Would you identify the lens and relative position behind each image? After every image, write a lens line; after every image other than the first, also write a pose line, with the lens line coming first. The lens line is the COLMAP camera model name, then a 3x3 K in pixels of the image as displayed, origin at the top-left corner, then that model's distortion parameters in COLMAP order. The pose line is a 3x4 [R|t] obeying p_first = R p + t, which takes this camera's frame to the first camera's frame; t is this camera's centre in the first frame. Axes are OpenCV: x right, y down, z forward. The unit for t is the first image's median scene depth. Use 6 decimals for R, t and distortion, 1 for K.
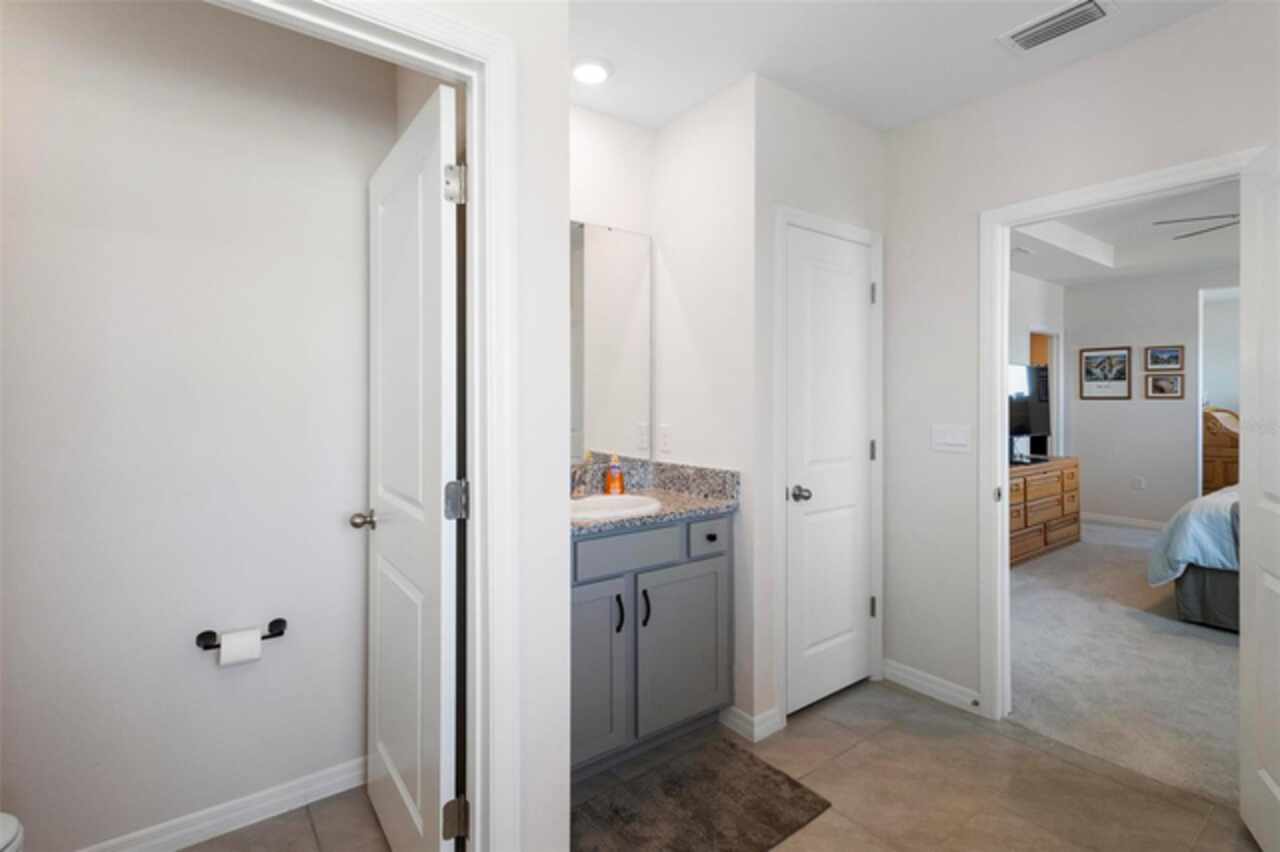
lens RADIAL K [[591.7, 0, 640.4], [0, 591.7, 398.2], [0, 0, 1]] dist [0.001774, 0.000096]
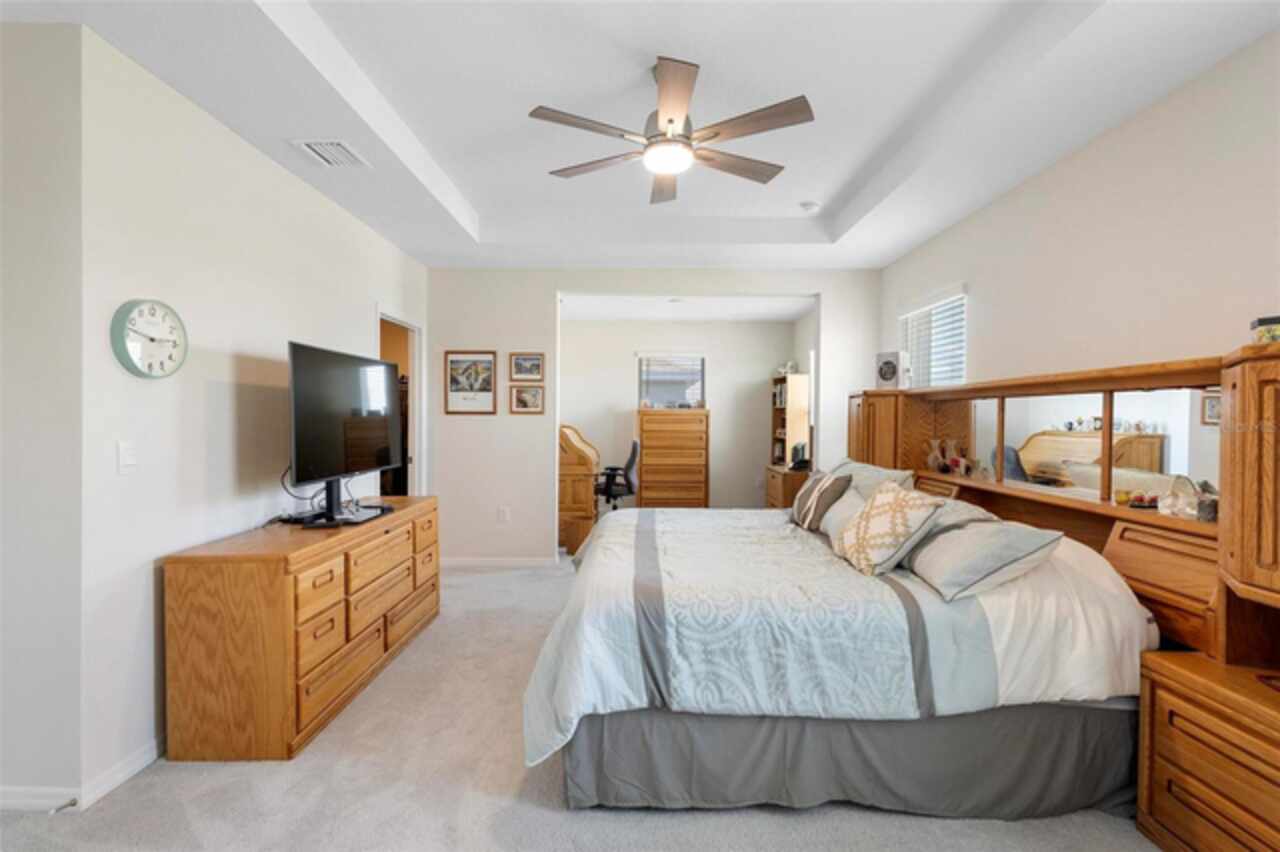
lens RADIAL K [[589.2, 0, 639.2], [0, 589.2, 415.3], [0, 0, 1]] dist [0.003229, -0.000345]
pose [[0.595387, 0.004223, 0.803428, 0.297909], [-0.002740, 0.999991, -0.003226, 0.005066], [-0.803435, -0.000280, 0.595393, 0.364699]]
